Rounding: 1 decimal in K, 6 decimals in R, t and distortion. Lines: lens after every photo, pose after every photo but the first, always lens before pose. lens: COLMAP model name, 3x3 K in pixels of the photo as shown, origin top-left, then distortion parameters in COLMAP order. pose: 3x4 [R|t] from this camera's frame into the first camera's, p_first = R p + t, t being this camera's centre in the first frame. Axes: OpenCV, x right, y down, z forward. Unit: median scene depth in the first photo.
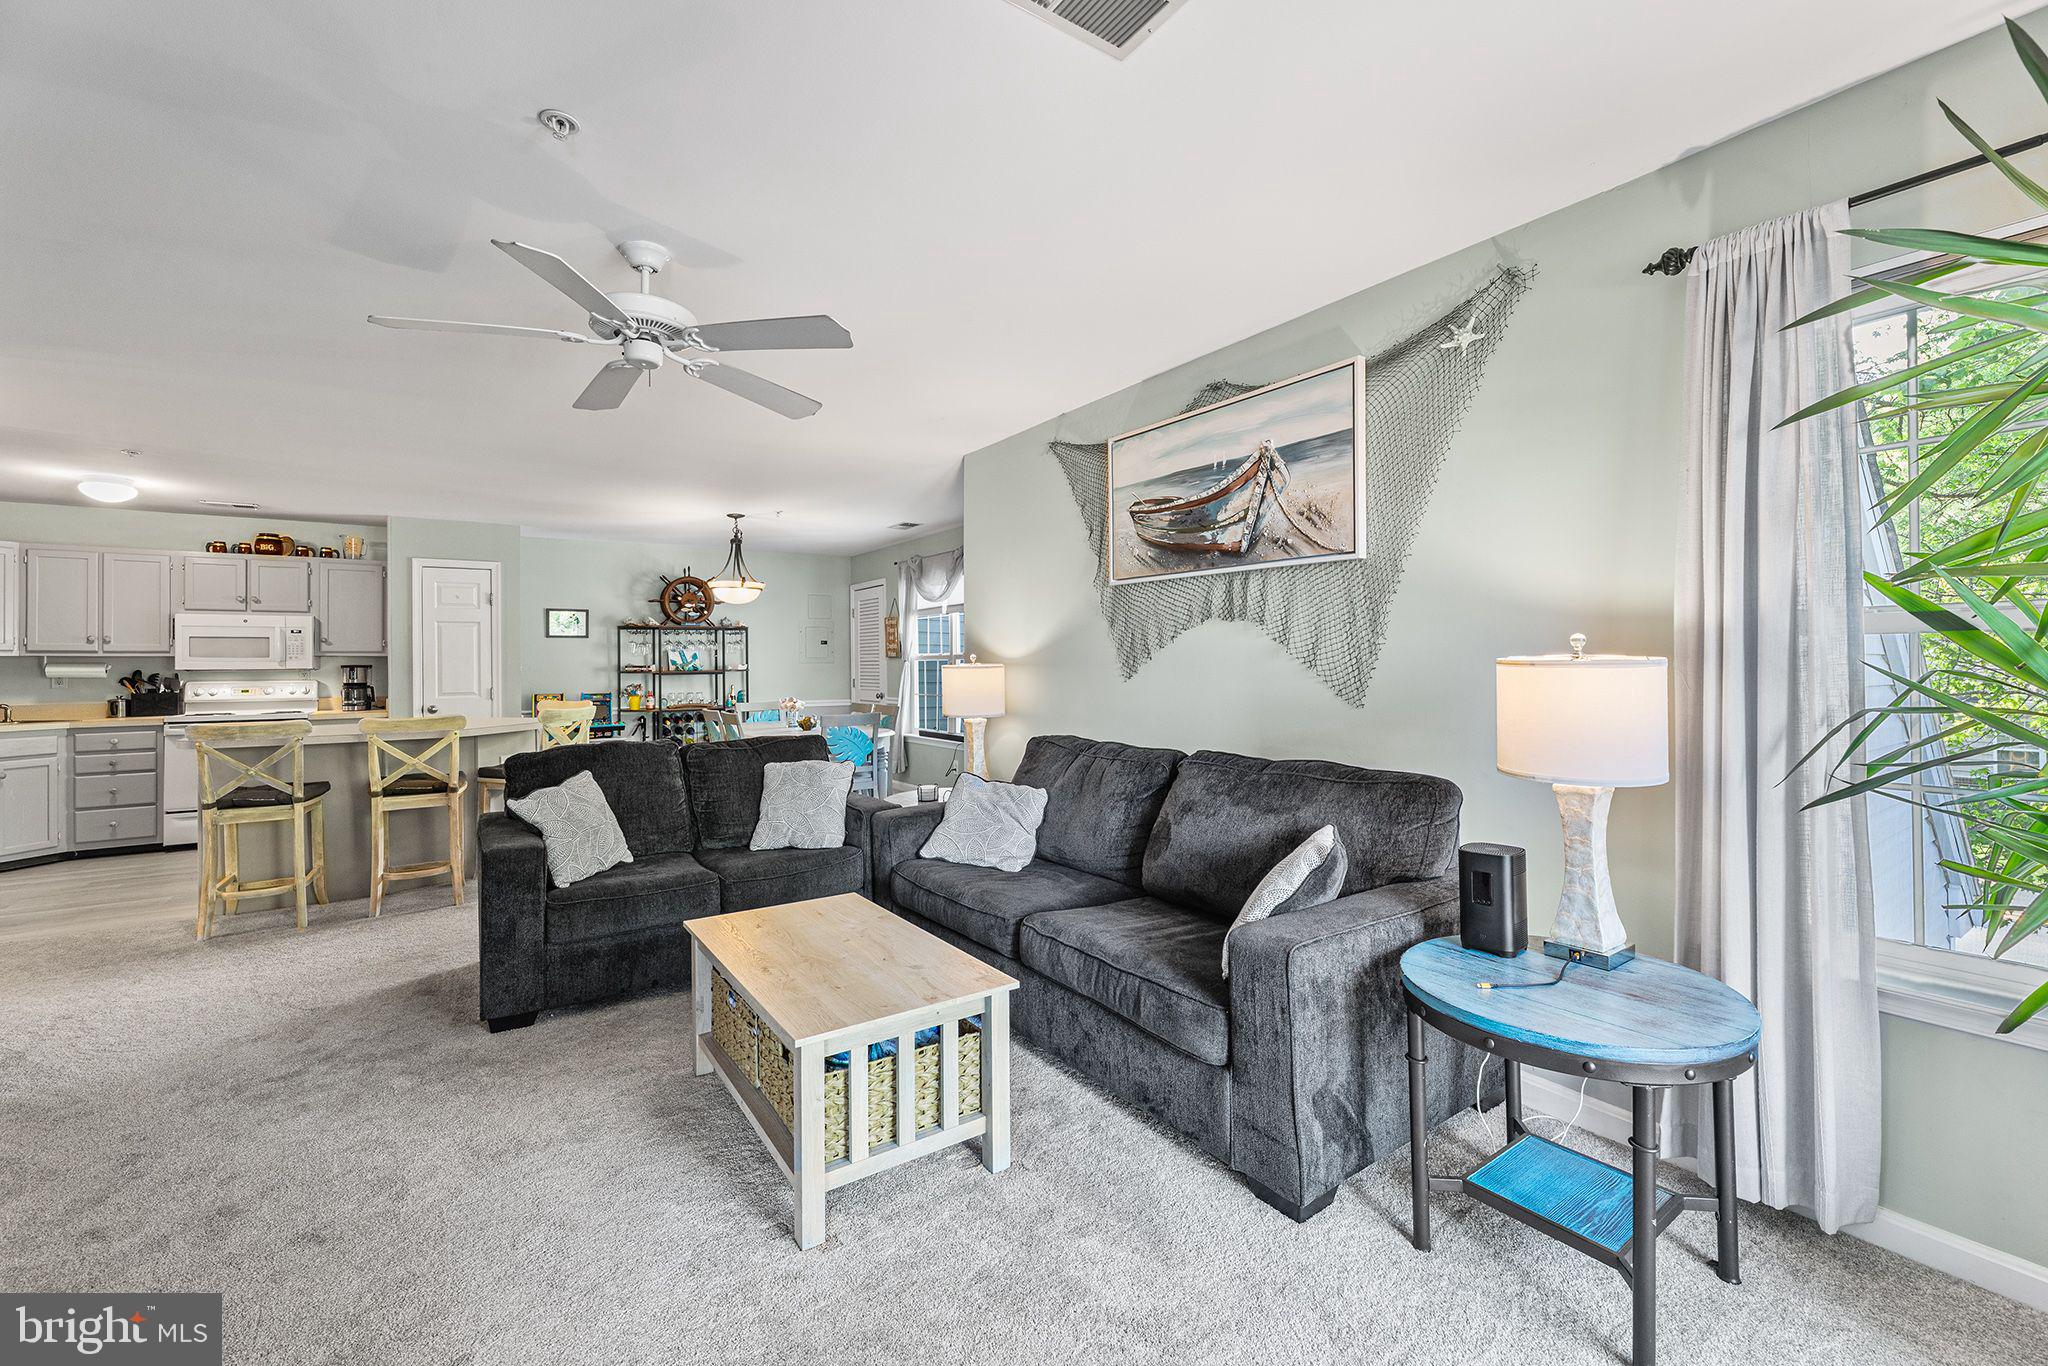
lens RADIAL K [[794.0, 0, 996.4], [0, 794.0, 655.5], [0, 0, 1]] dist [0.000758, 0.000119]
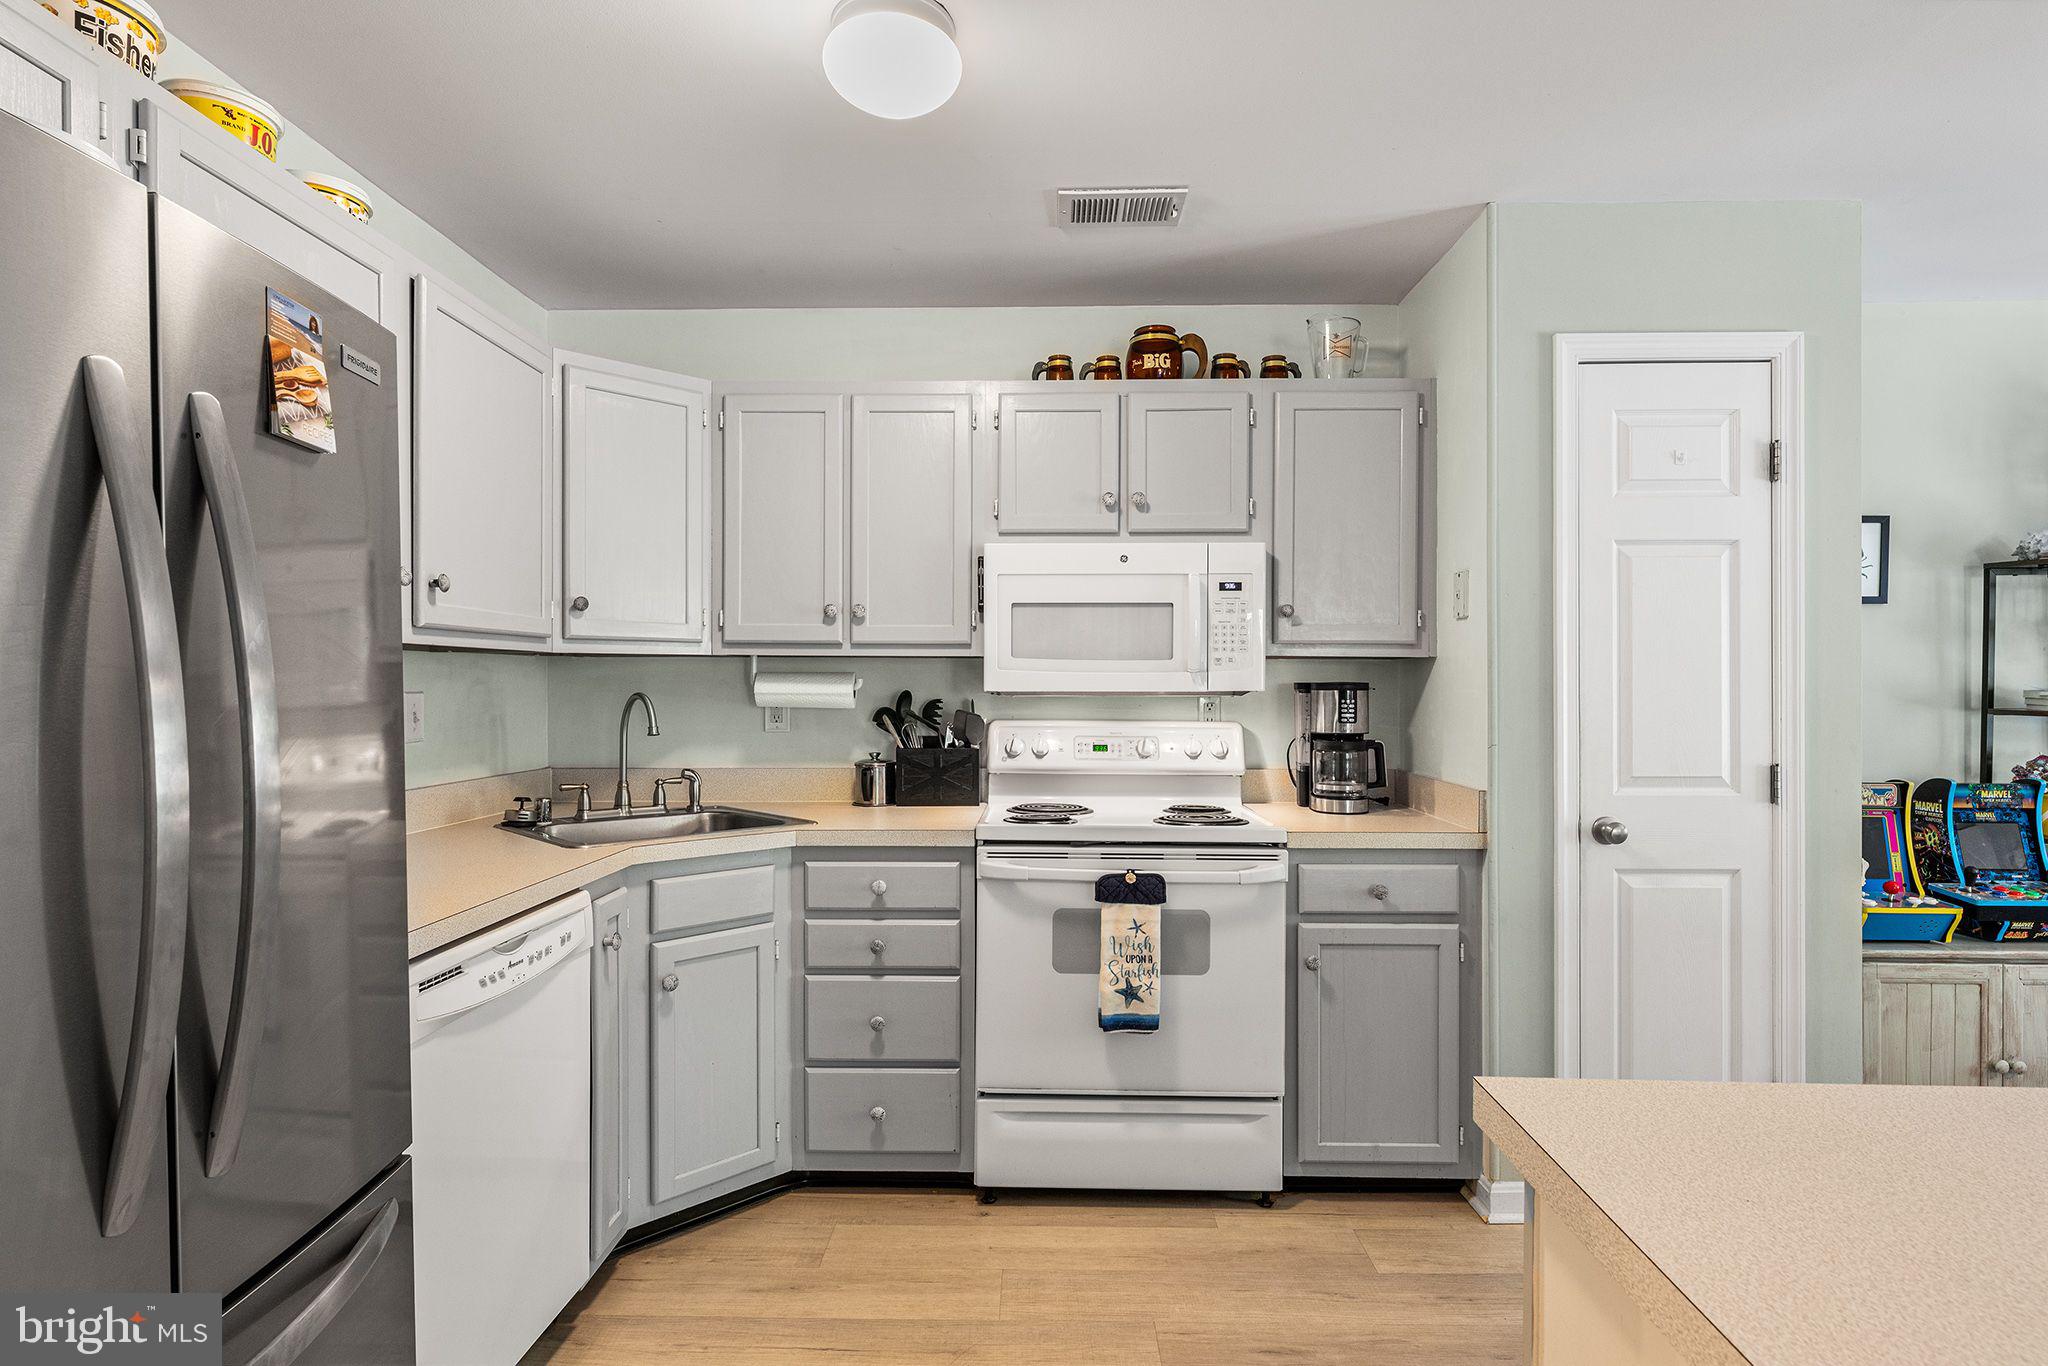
lens RADIAL K [[830.0, 0, 1028.2], [0, 830.0, 687.6], [0, 0, 1]] dist [-0.001224, -0.000315]
pose [[0.842313, 0.010360, -0.538889, -0.796617], [-0.002875, 0.999887, 0.014729, 0.010313], [0.538981, -0.010857, 0.842248, 0.673630]]
